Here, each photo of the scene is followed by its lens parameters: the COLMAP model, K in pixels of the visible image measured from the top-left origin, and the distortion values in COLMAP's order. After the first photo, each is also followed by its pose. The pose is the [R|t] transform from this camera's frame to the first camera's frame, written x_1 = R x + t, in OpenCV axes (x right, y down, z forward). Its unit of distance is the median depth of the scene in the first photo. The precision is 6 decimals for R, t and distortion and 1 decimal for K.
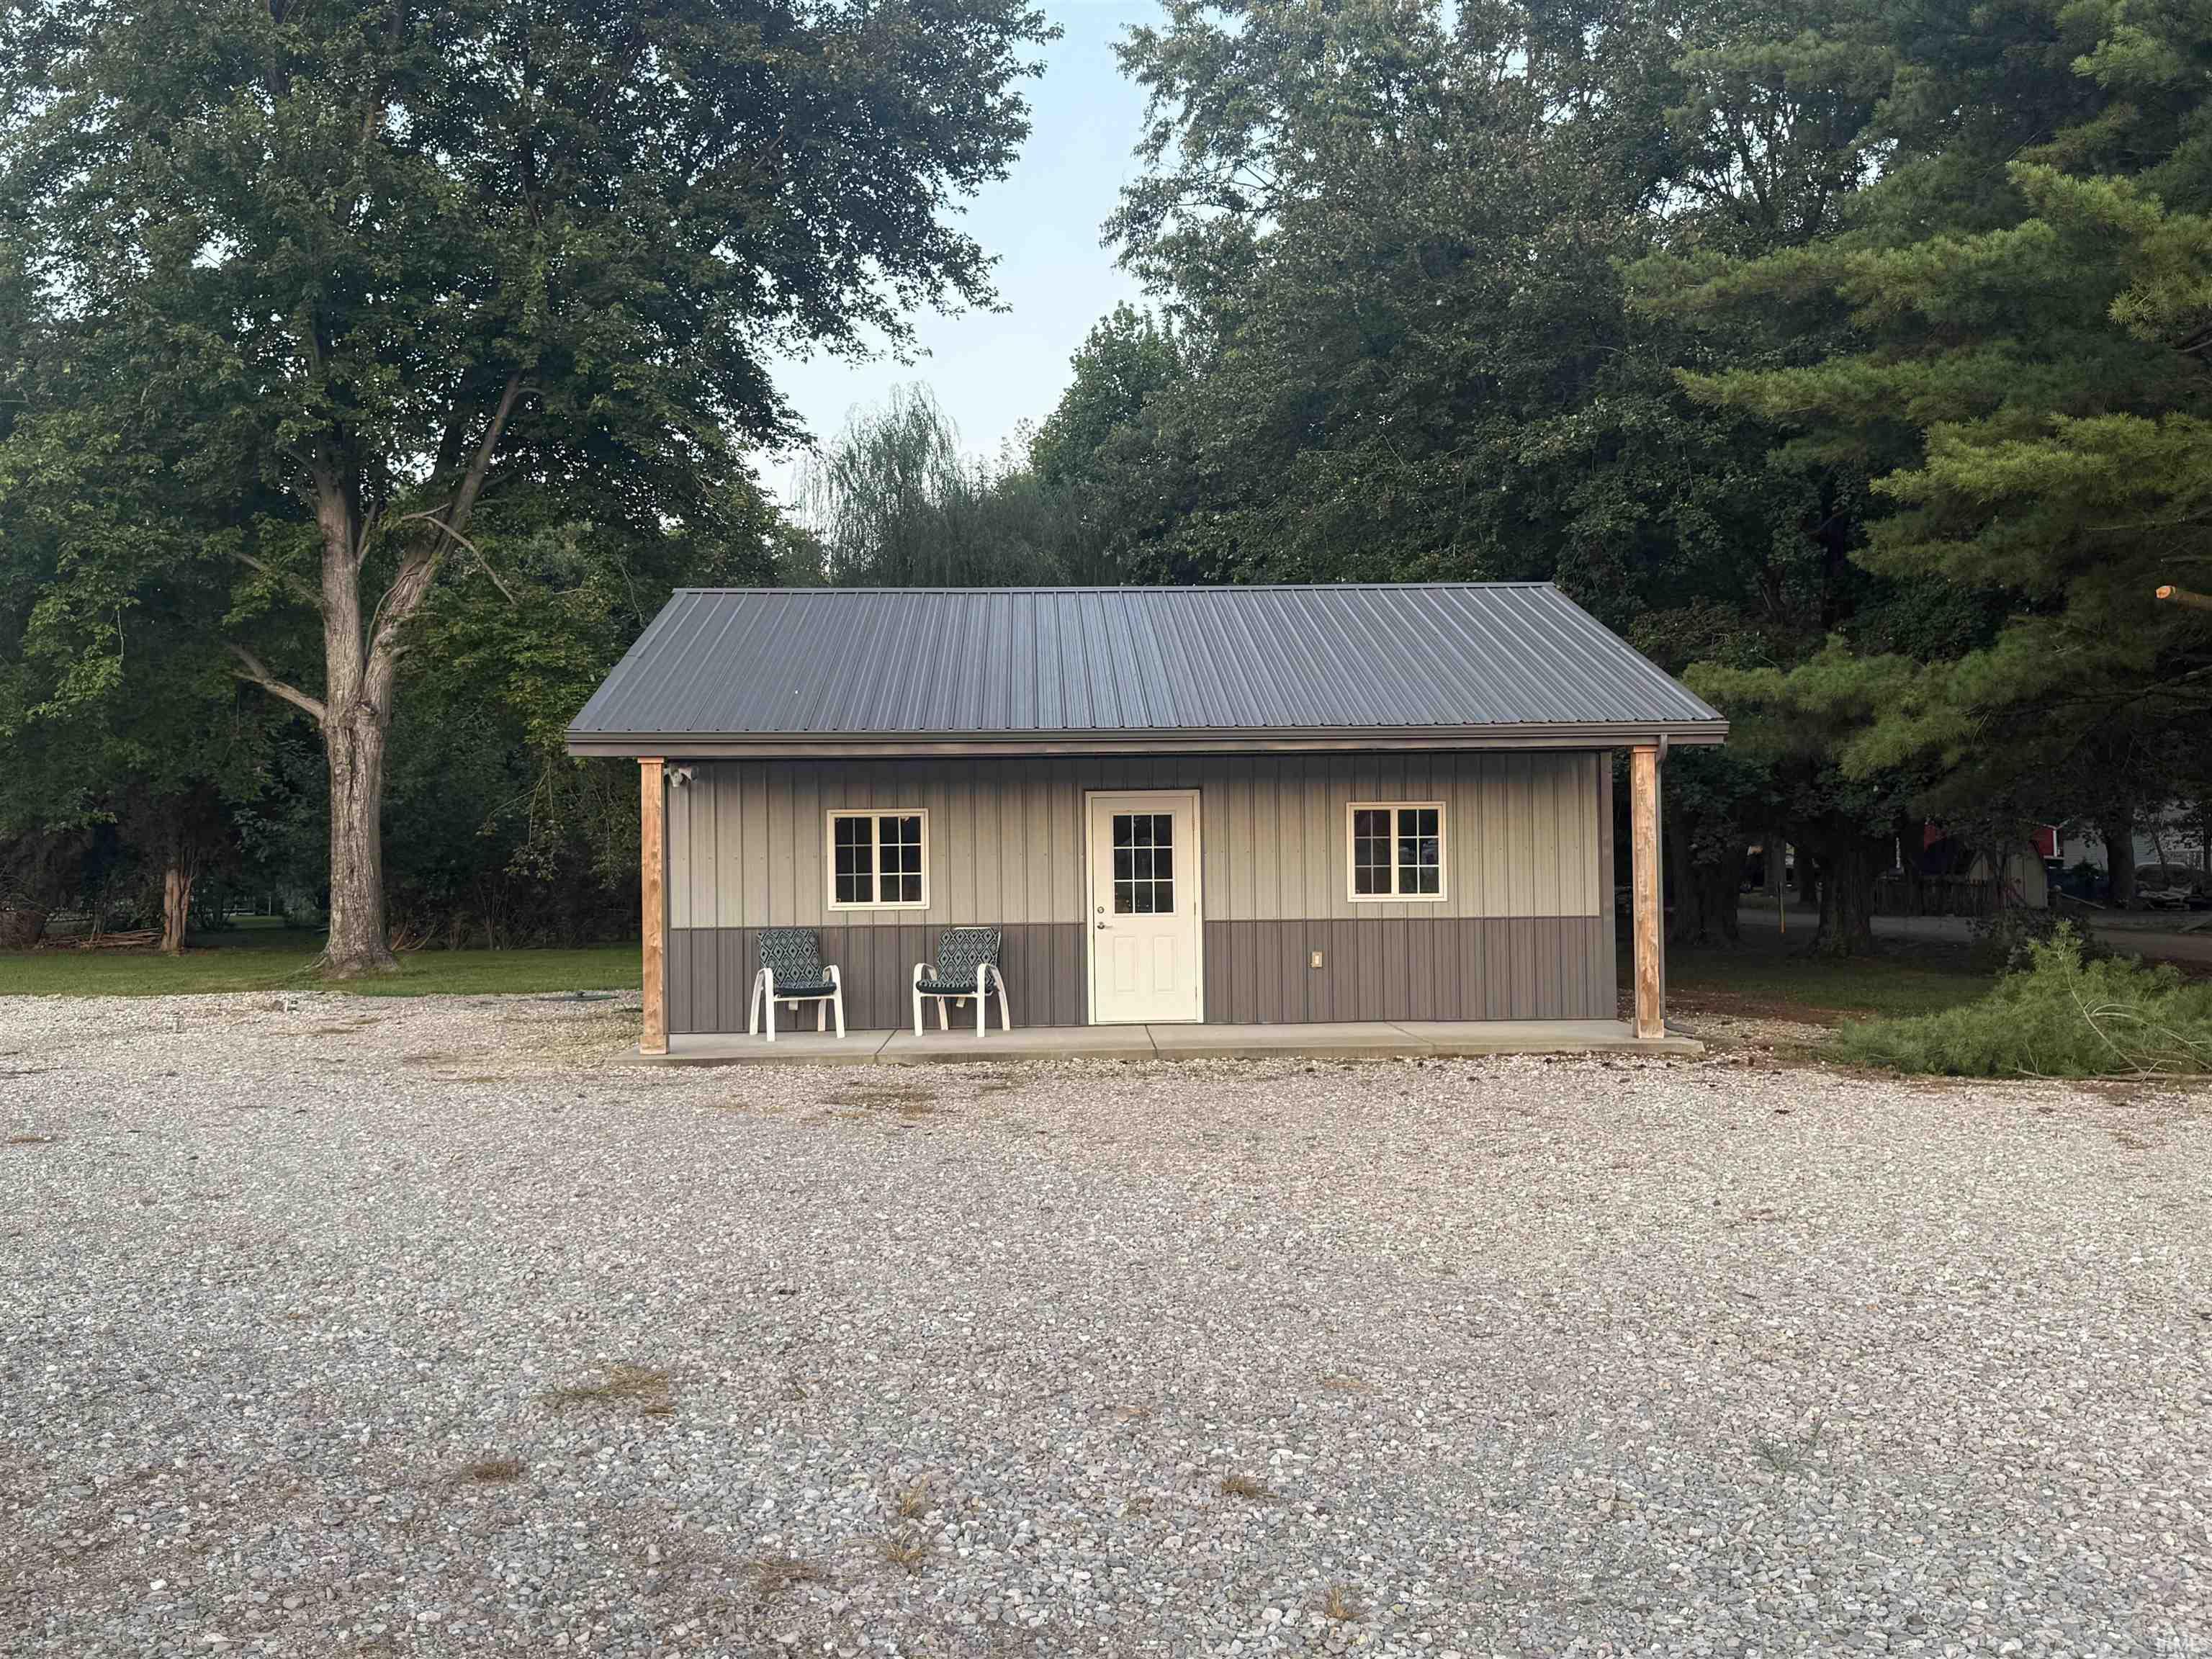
lens RADIAL K [[2183.3, 0, 1113.5], [0, 2183.3, 829.0], [0, 0, 1]] dist [0.172646, -0.384100]
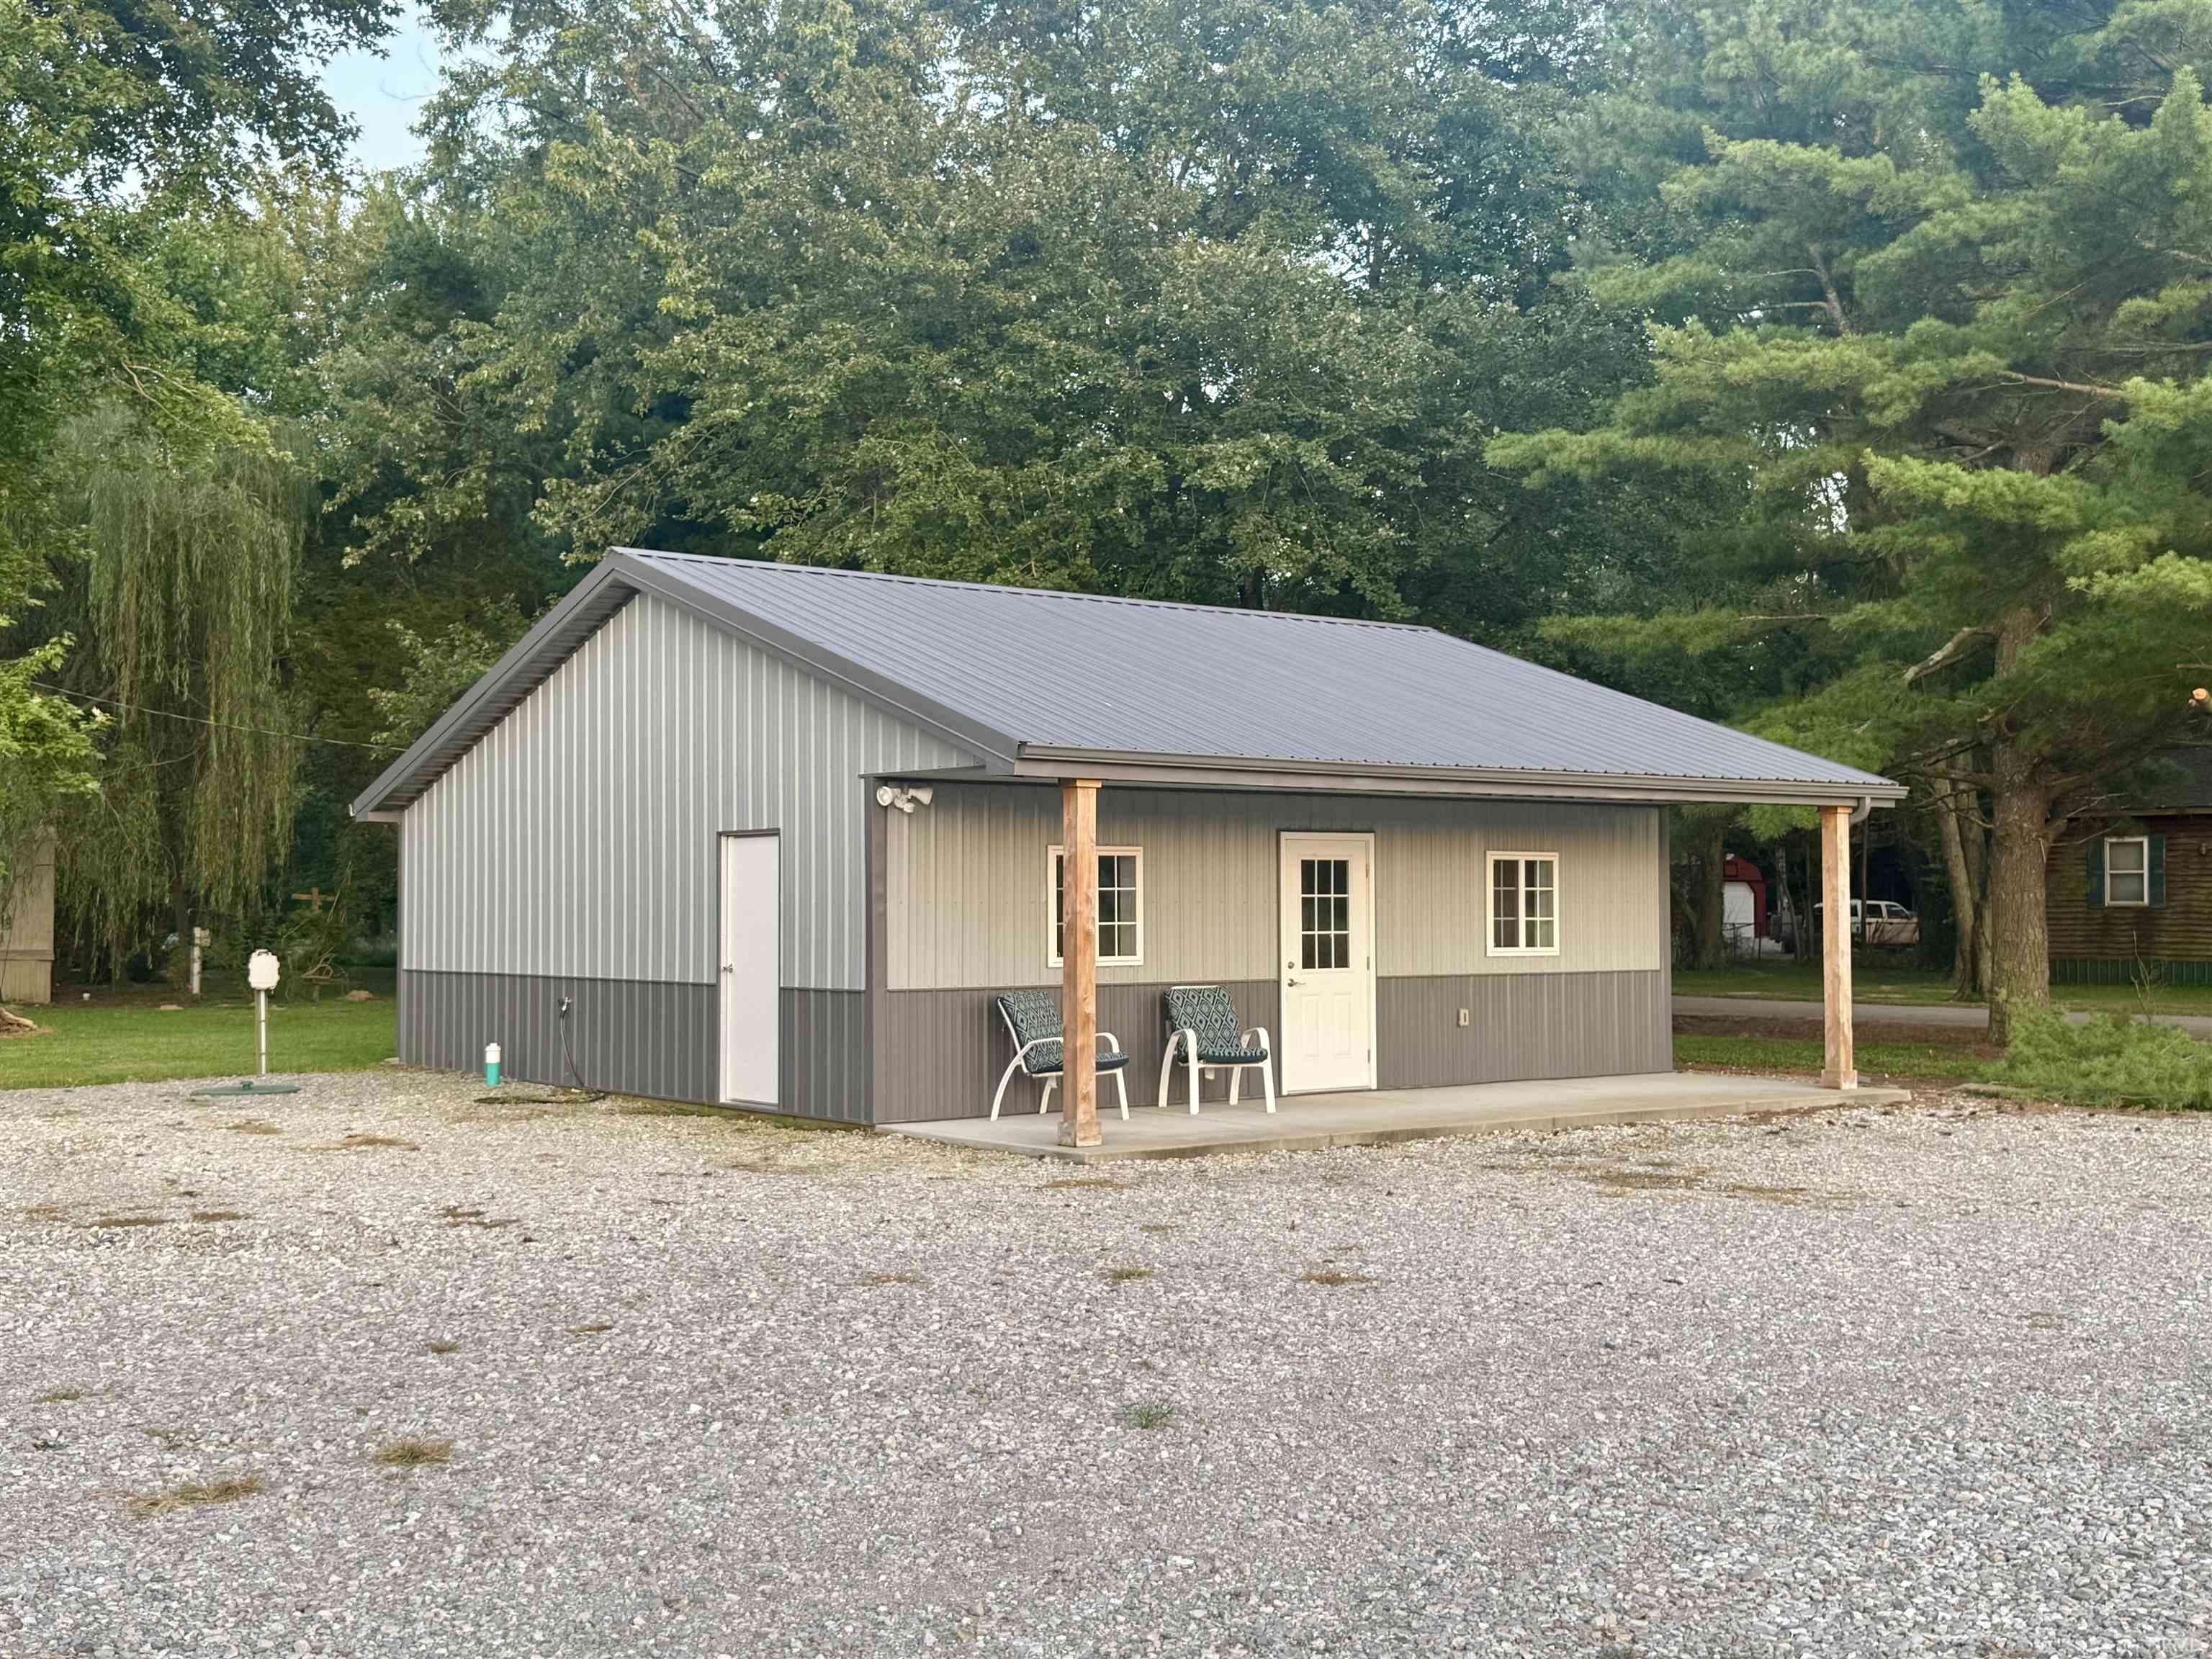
lens RADIAL K [[2447.0, 0, 1115.8], [0, 2447.0, 827.3], [0, 0, 1]] dist [0.206860, -0.584514]
pose [[0.808405, 0.029870, 0.587868, -0.652553], [-0.022434, 0.999550, -0.019937, 0.002317], [-0.588198, 0.002929, 0.808711, 0.232255]]
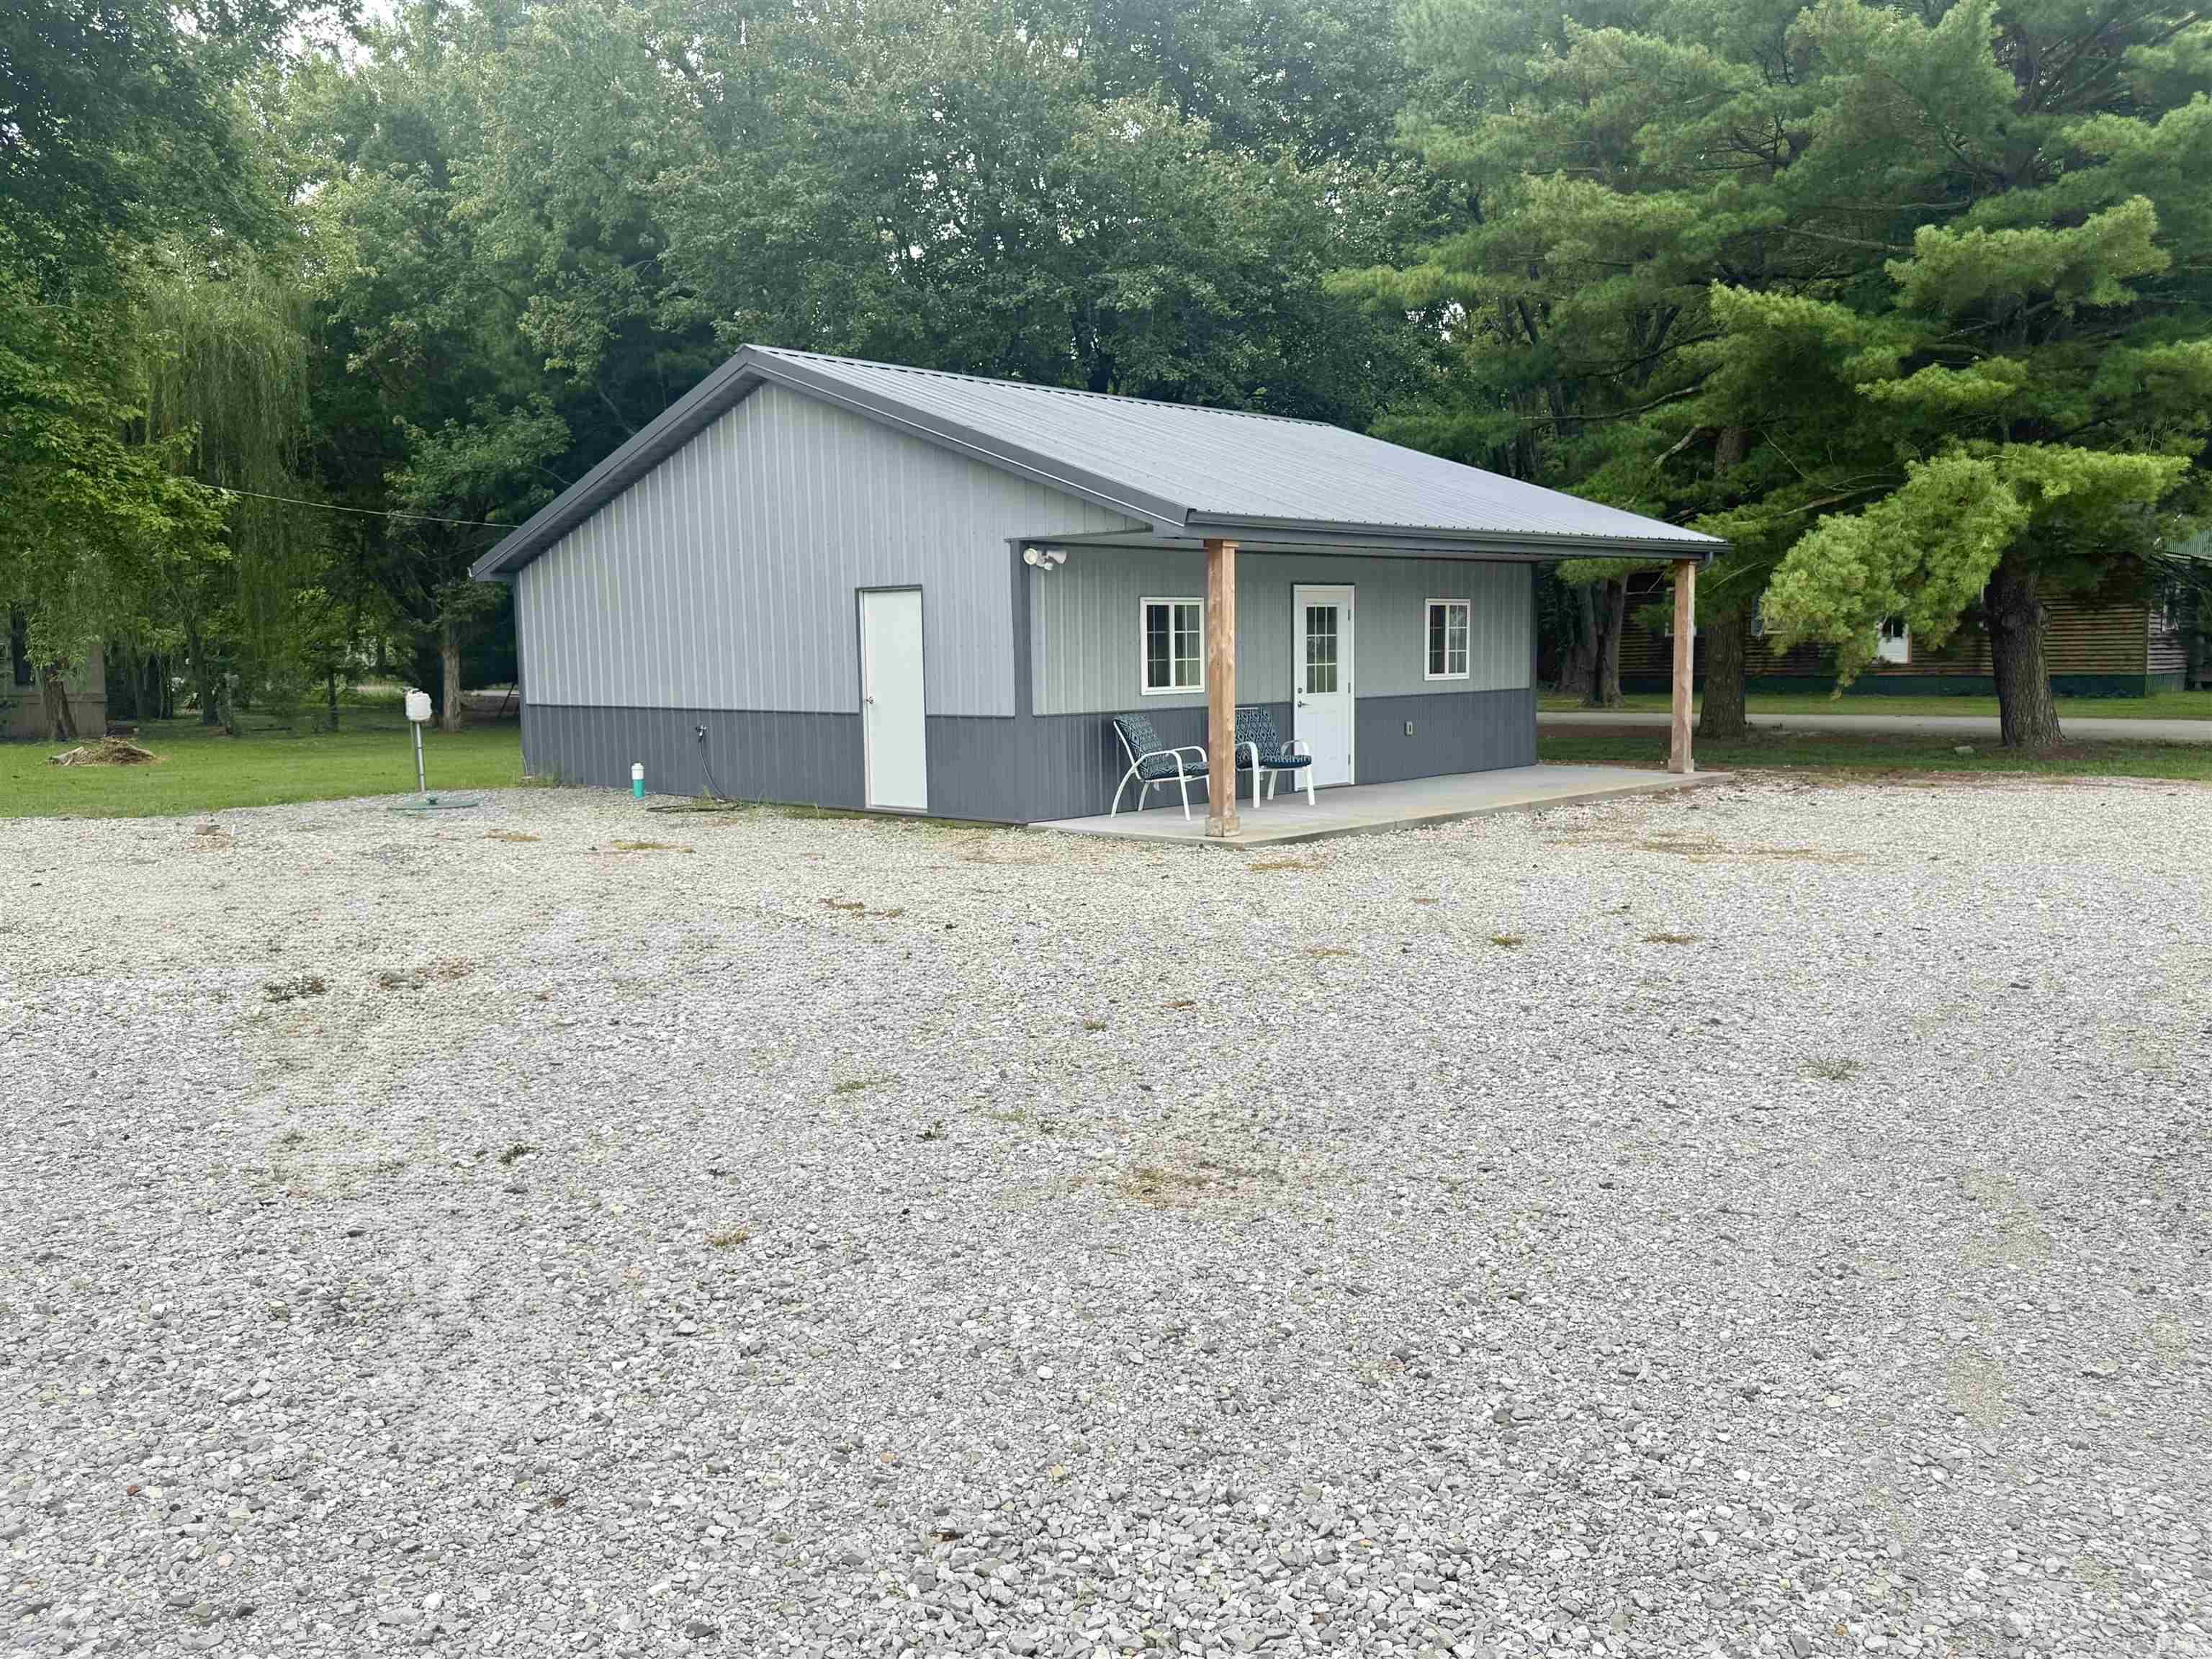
lens RADIAL K [[1826.3, 0, 1106.0], [0, 1826.3, 829.5], [0, 0, 1]] dist [0.110974, -0.191738]
pose [[0.711620, -0.069123, 0.699156, -0.749218], [-0.010224, 0.994024, 0.108682, 0.006604], [-0.702491, -0.084488, 0.706660, 0.389868]]
